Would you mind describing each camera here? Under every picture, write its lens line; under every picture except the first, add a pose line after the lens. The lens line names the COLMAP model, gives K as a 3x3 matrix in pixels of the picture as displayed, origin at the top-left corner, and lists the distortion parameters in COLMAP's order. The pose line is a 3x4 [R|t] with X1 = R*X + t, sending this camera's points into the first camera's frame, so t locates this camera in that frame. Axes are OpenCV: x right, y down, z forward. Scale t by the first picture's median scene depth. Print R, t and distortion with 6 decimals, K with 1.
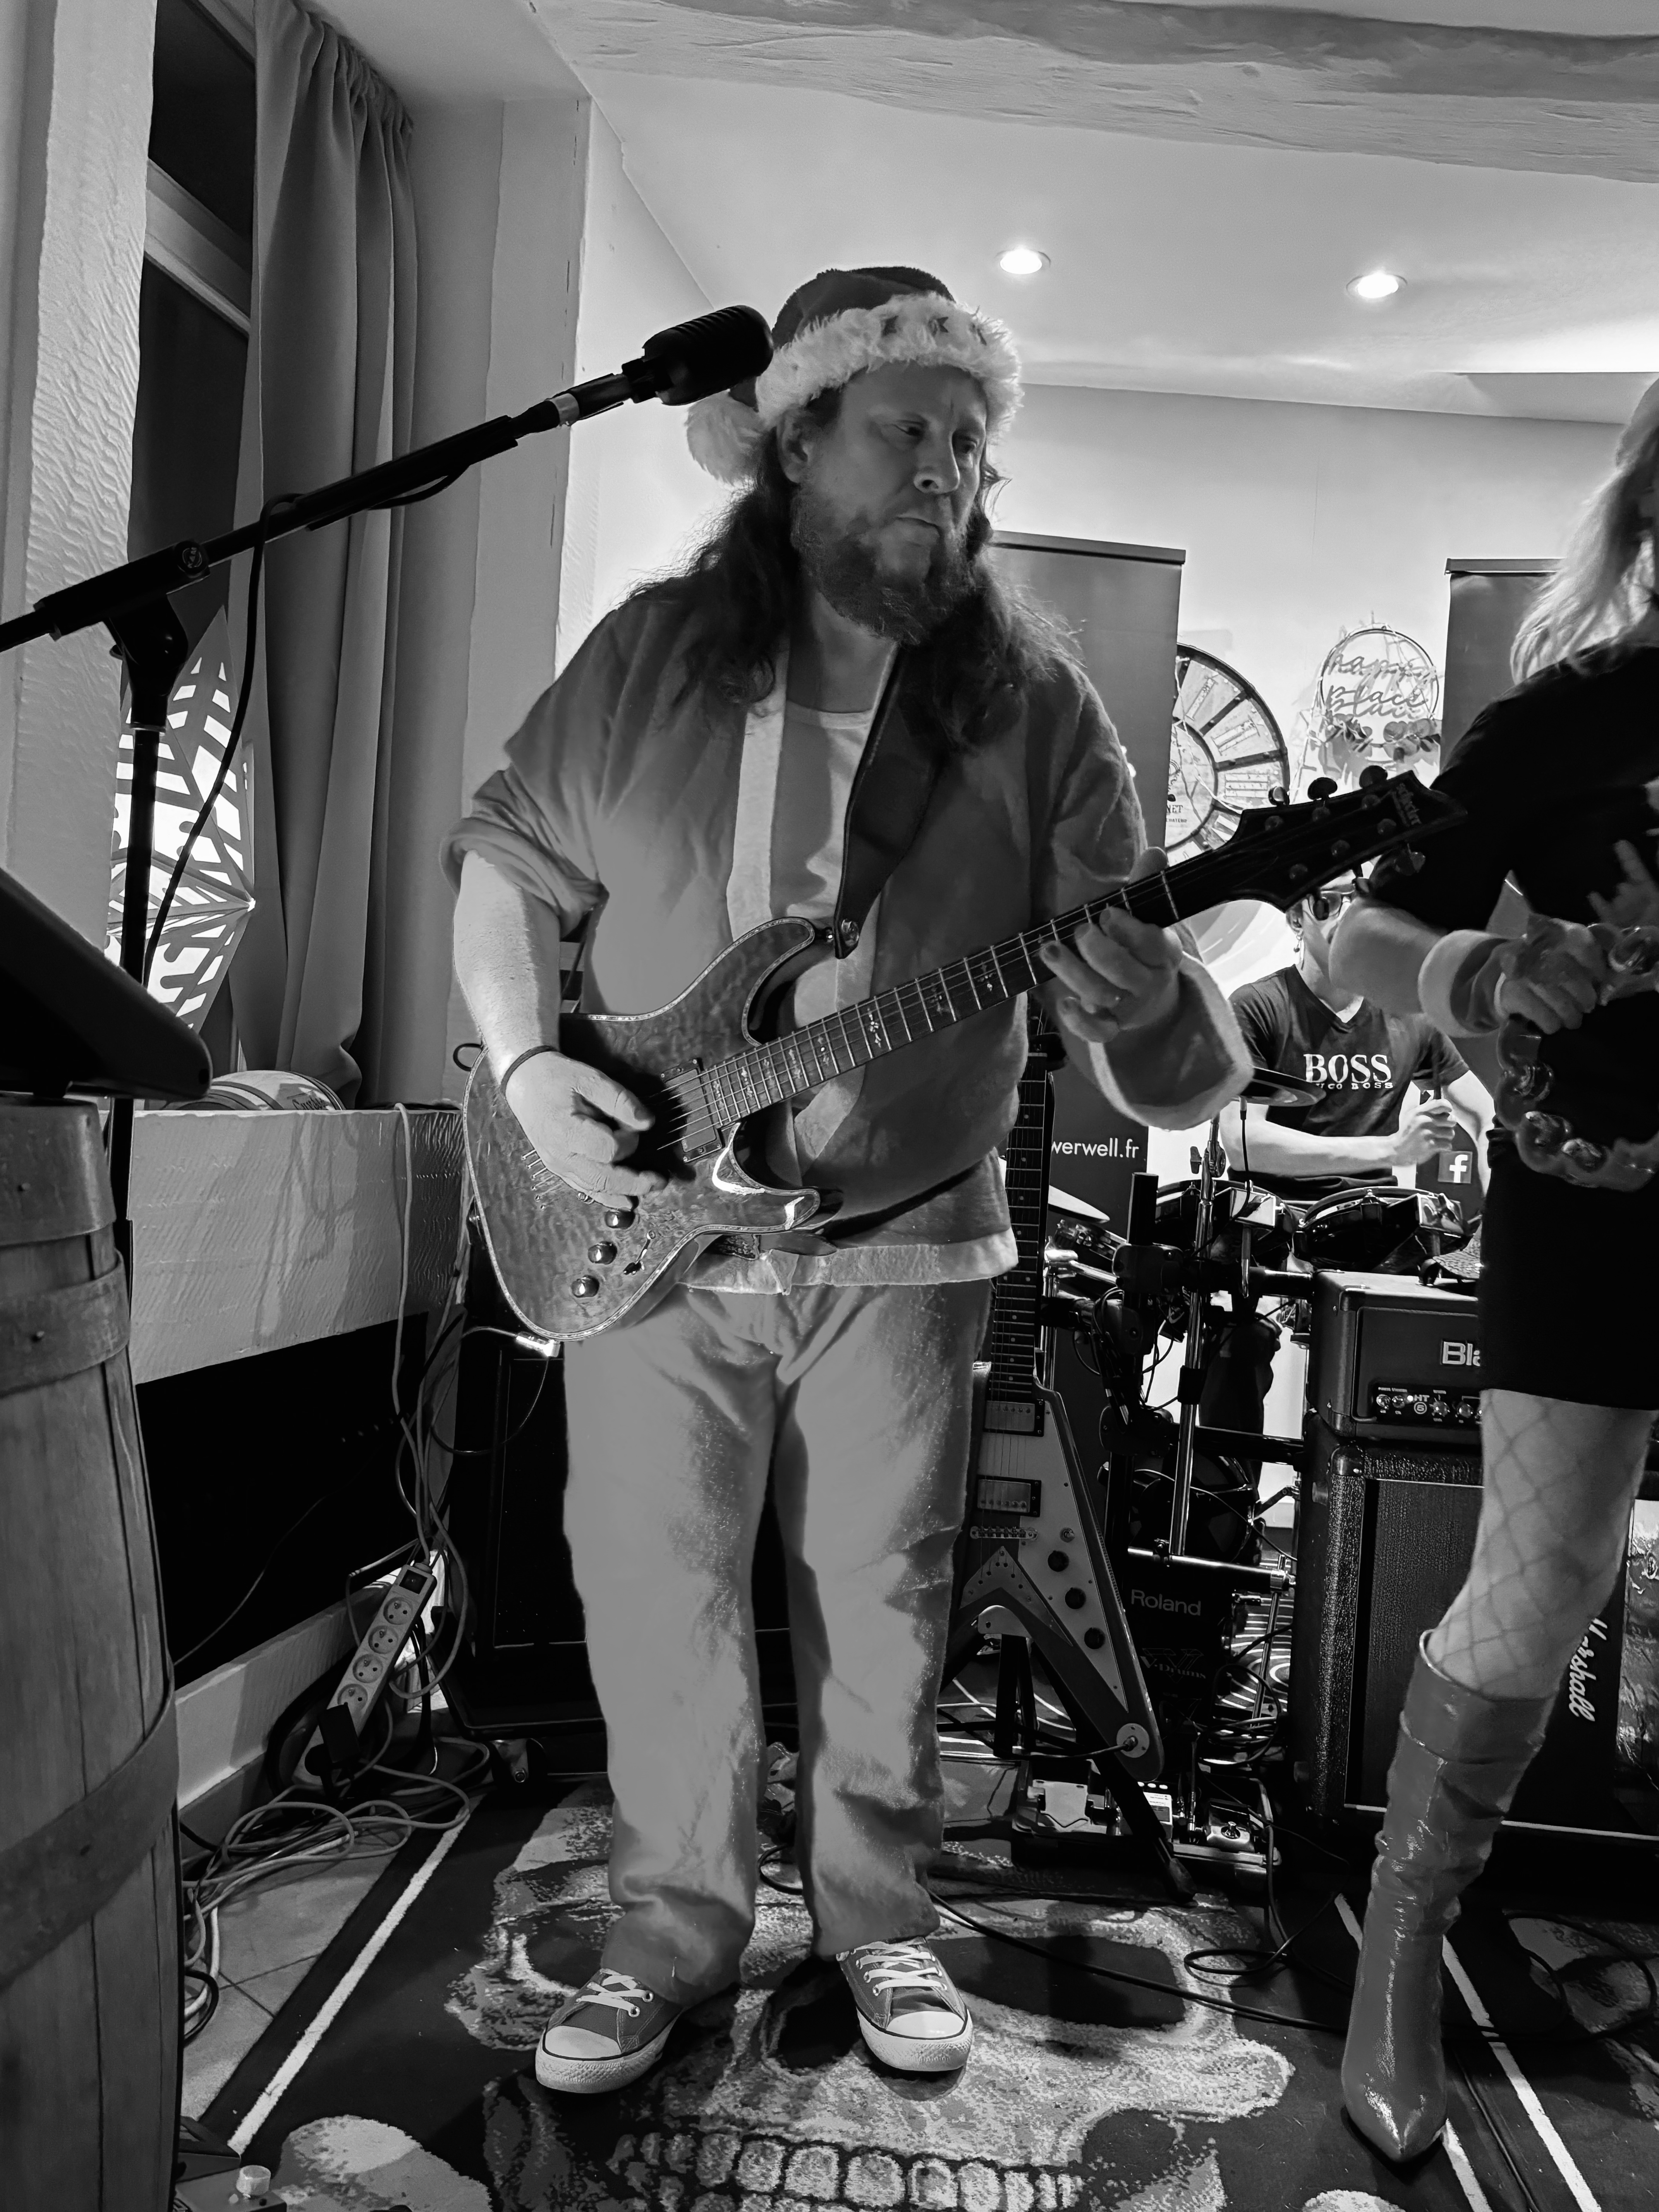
lens RADIAL K [[1803.5, 0, 830.9], [0, 1803.5, 1093.6], [0, 0, 1]] dist [0.035329, -0.033832]
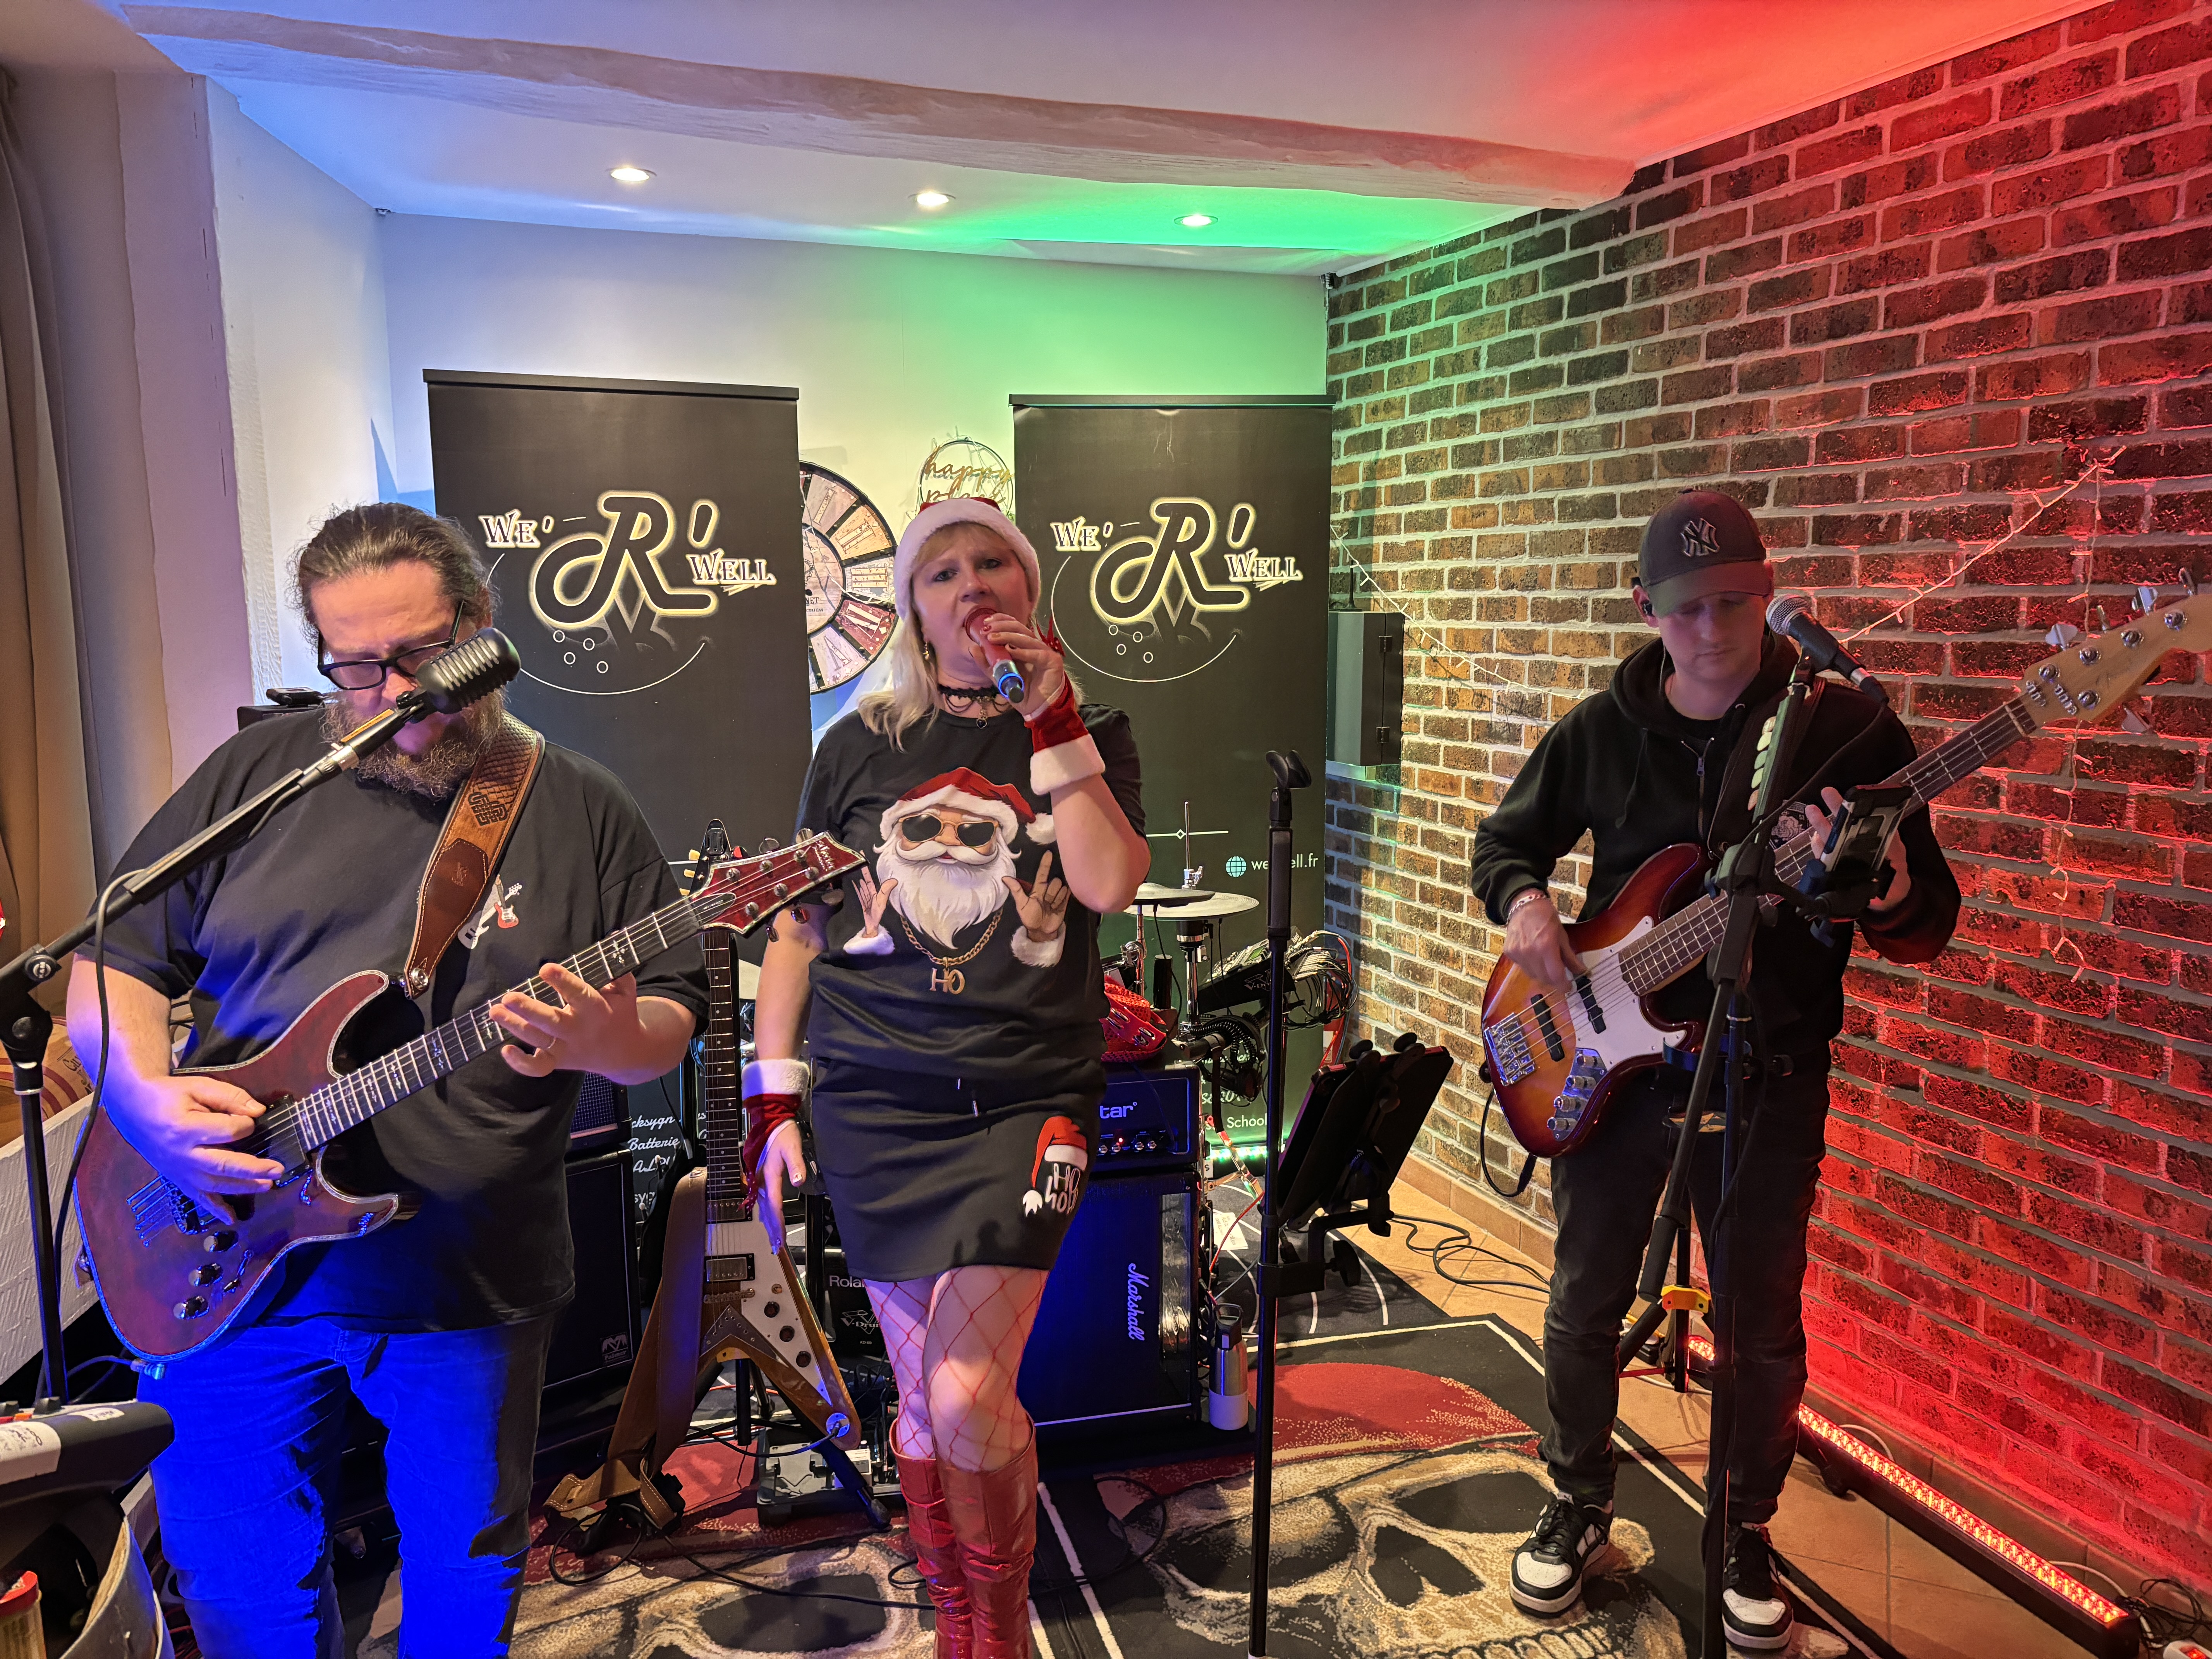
lens RADIAL K [[1665.3, 0, 1104.6], [0, 1665.3, 831.0], [0, 0, 1]] dist [0.030808, -0.028493]
pose [[0.940642, -0.114225, 0.319602, 0.000433], [0.067983, 0.985993, 0.152306, -0.235980], [-0.332522, -0.121538, 0.935231, -0.185479]]
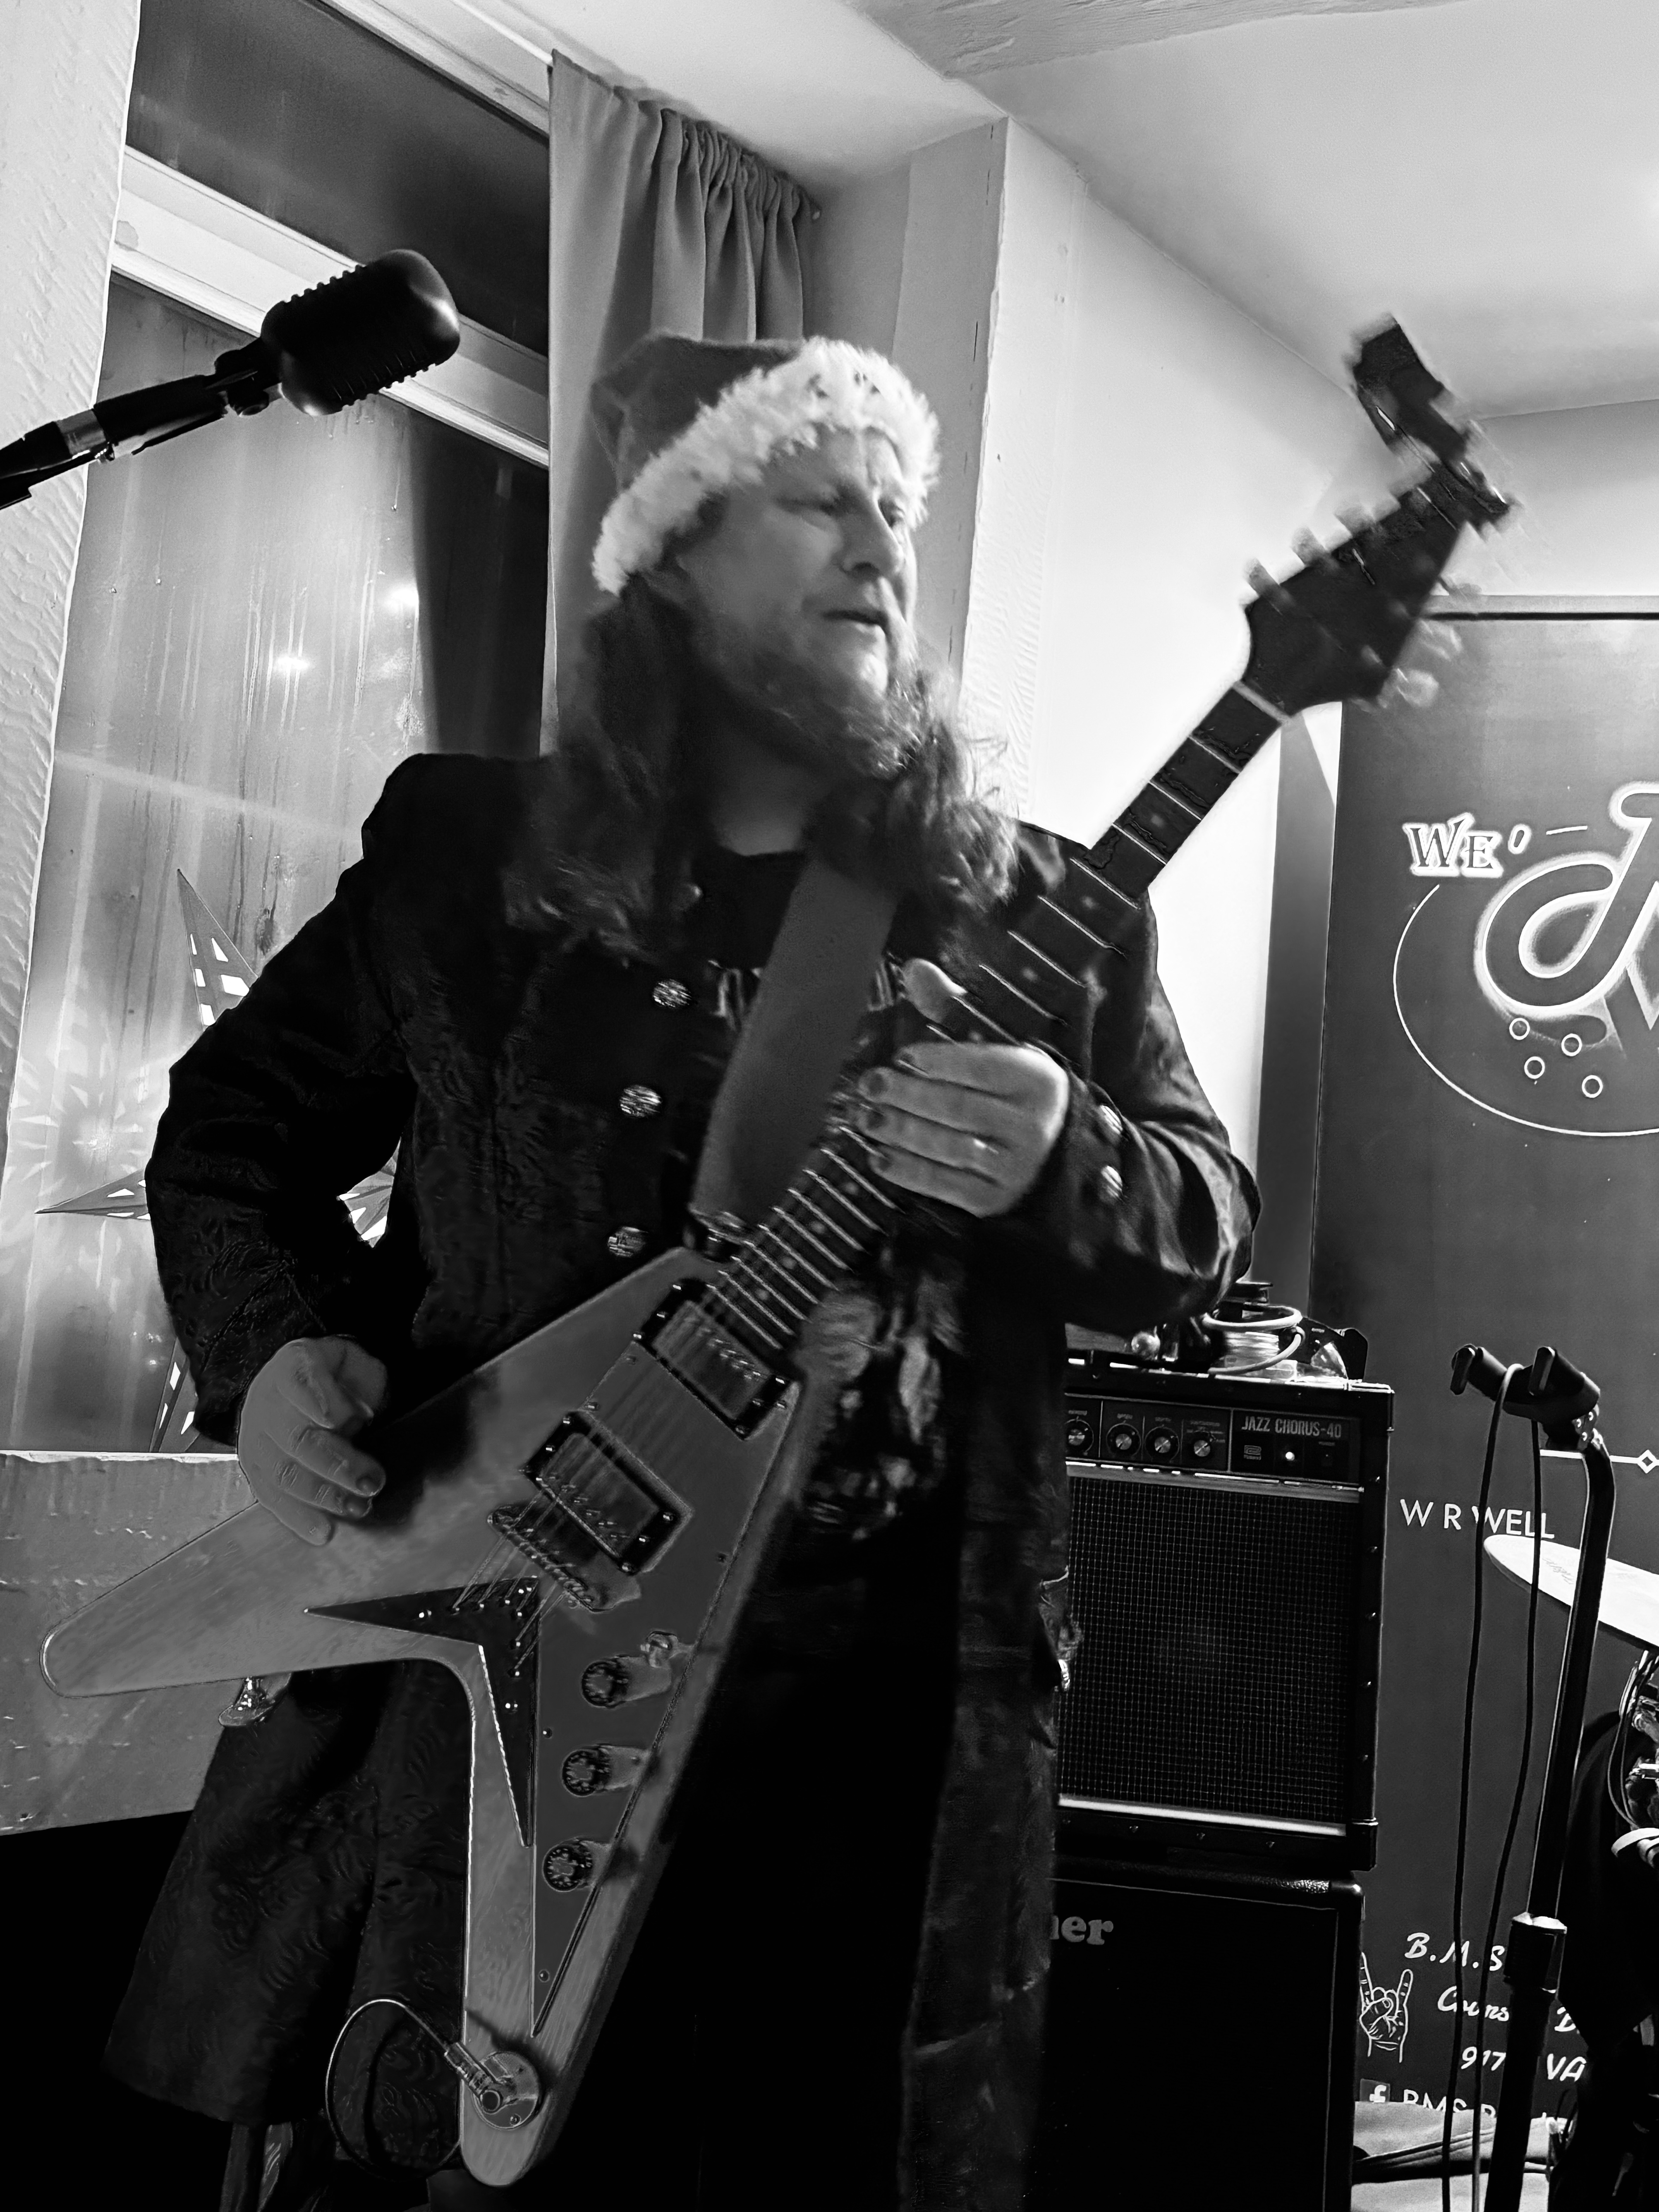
lens RADIAL K [[2220.4, 0, 819.7], [0, 2220.4, 1079.2], [0, 0, 1]] dist [0.013533, 0.000000]
pose [[0.878083, -0.044925, -0.476395, 0.241503], [-0.030336, 0.988354, -0.149119, -0.010444], [0.477546, 0.145391, 0.866493, 0.230472]]
